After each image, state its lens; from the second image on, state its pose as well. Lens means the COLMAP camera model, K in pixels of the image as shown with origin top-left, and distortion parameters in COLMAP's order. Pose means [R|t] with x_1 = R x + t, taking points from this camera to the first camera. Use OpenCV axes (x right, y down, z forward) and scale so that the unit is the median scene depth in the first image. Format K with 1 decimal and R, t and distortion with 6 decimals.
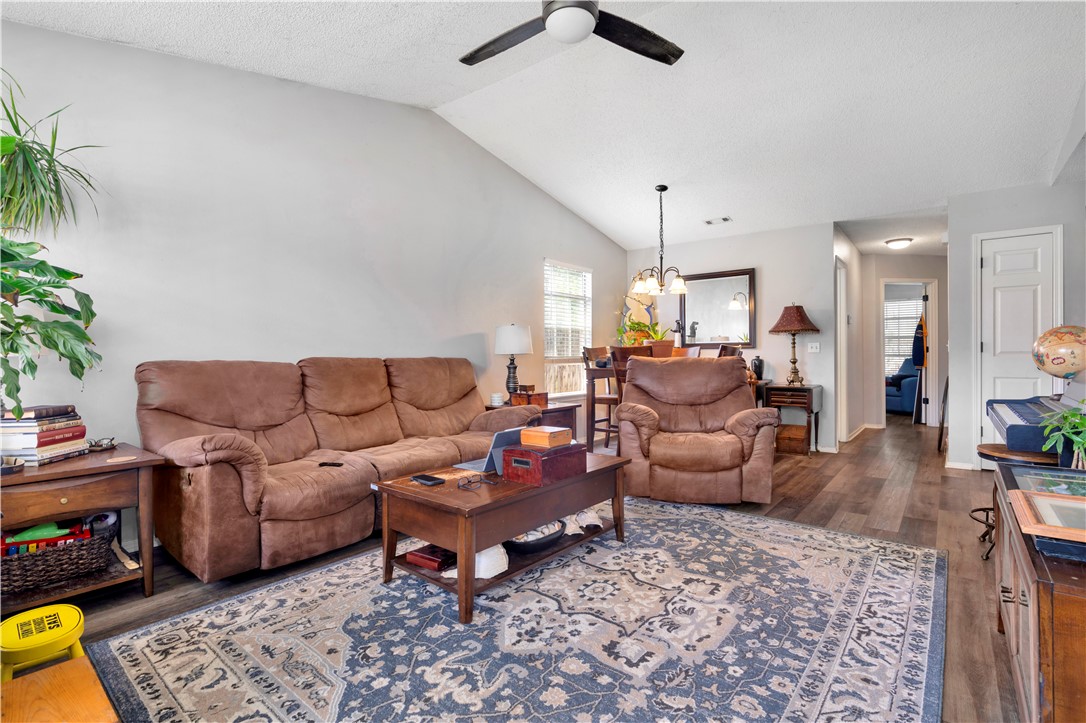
lens RADIAL K [[501.1, 0, 551.5], [0, 501.1, 359.7], [0, 0, 1]] dist [-0.002443, -0.000447]
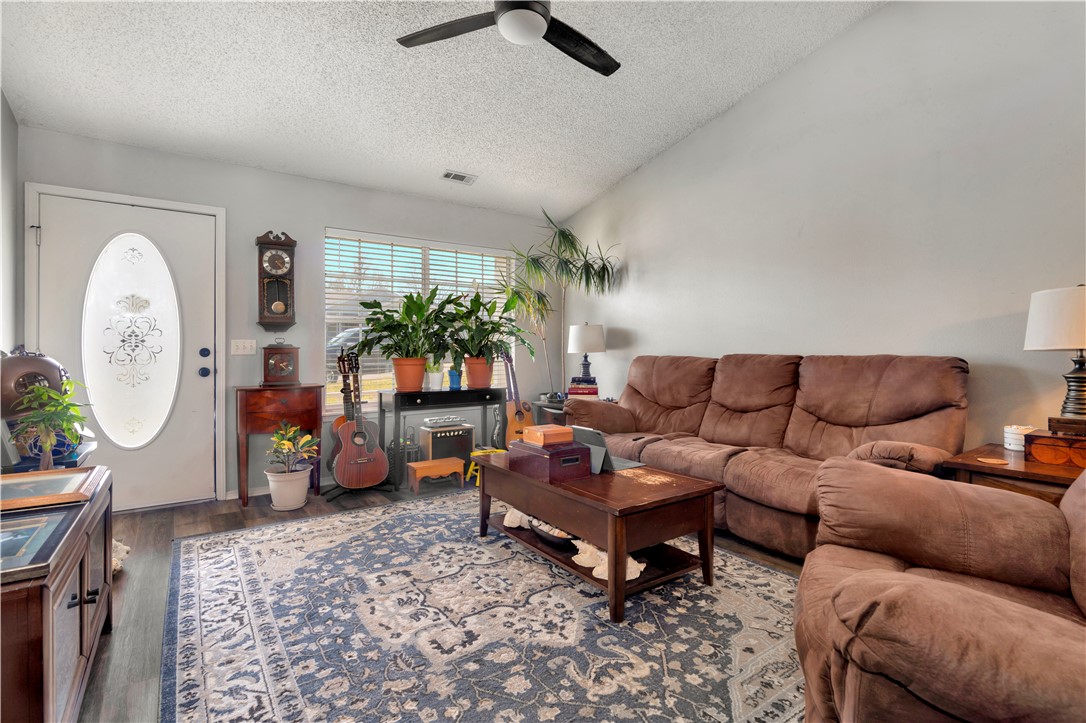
lens RADIAL K [[517.9, 0, 544.7], [0, 517.9, 358.1], [0, 0, 1]] dist [0.002083, -0.011442]
pose [[-0.272786, 0.009659, -0.962026, 1.142734], [-0.004736, 0.999924, 0.011383, -0.007782], [0.962063, 0.007662, -0.272720, 1.483255]]
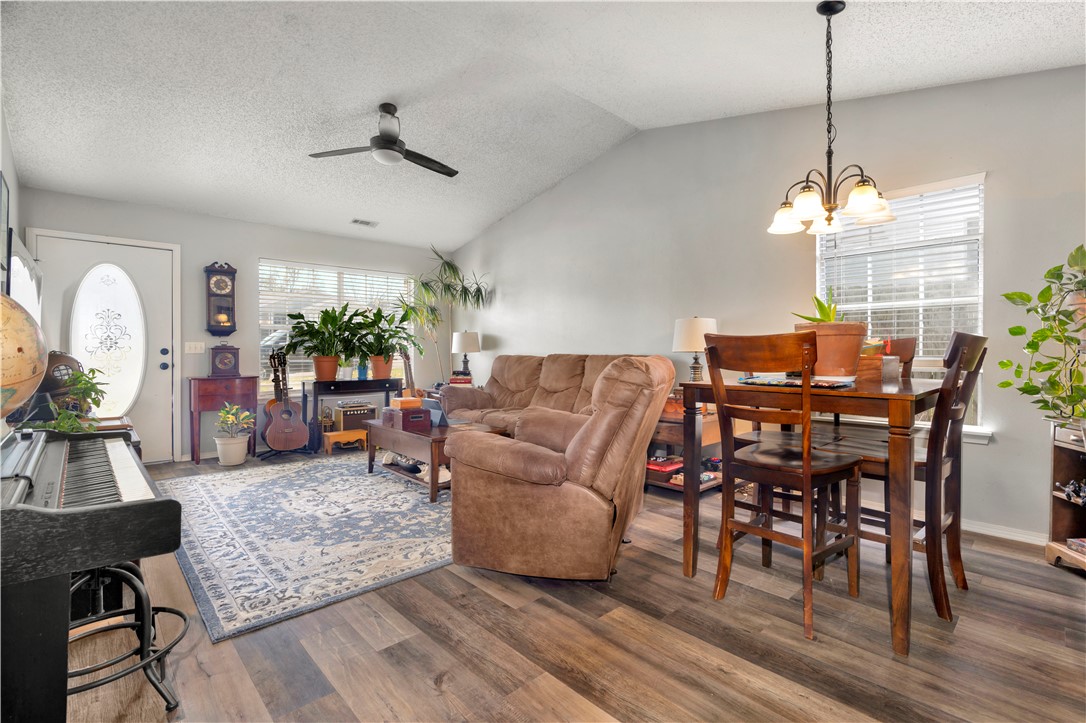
lens RADIAL K [[501.1, 0, 551.5], [0, 501.1, 359.7], [0, 0, 1]] dist [-0.002443, -0.000447]
pose [[-0.145634, 0.014672, -0.989230, 1.780989], [-0.008022, 0.999840, 0.016011, -0.017103], [0.989306, 0.010268, -0.145493, 1.984078]]
